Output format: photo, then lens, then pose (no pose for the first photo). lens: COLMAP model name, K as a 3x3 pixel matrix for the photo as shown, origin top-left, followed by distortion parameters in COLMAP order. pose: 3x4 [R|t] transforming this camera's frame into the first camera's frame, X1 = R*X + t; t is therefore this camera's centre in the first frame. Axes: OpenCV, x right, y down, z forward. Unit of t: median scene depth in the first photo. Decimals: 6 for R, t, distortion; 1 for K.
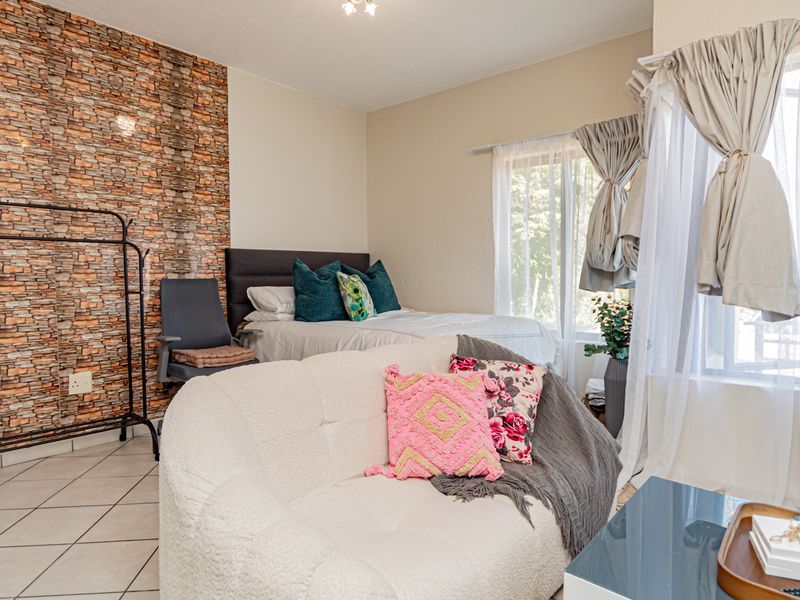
lens RADIAL K [[490.4, 0, 400.5], [0, 490.4, 300.1], [0, 0, 1]] dist [0.002914, 0.002734]
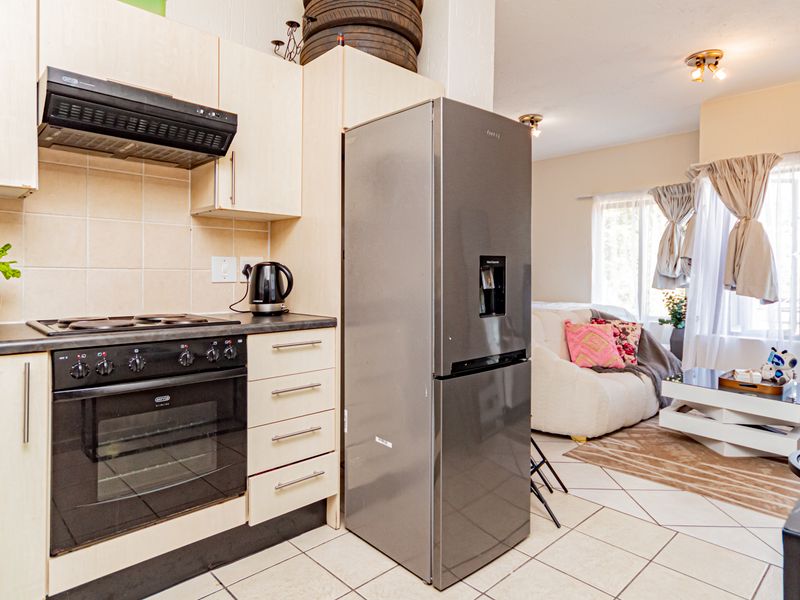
lens RADIAL K [[493.6, 0, 390.0], [0, 493.6, 278.6], [0, 0, 1]] dist [0.007871, 0.001915]
pose [[0.994532, 0.021794, -0.102130, -0.455331], [-0.026266, 0.998745, -0.042651, 0.054773], [0.101073, 0.045100, 0.993856, -0.976273]]
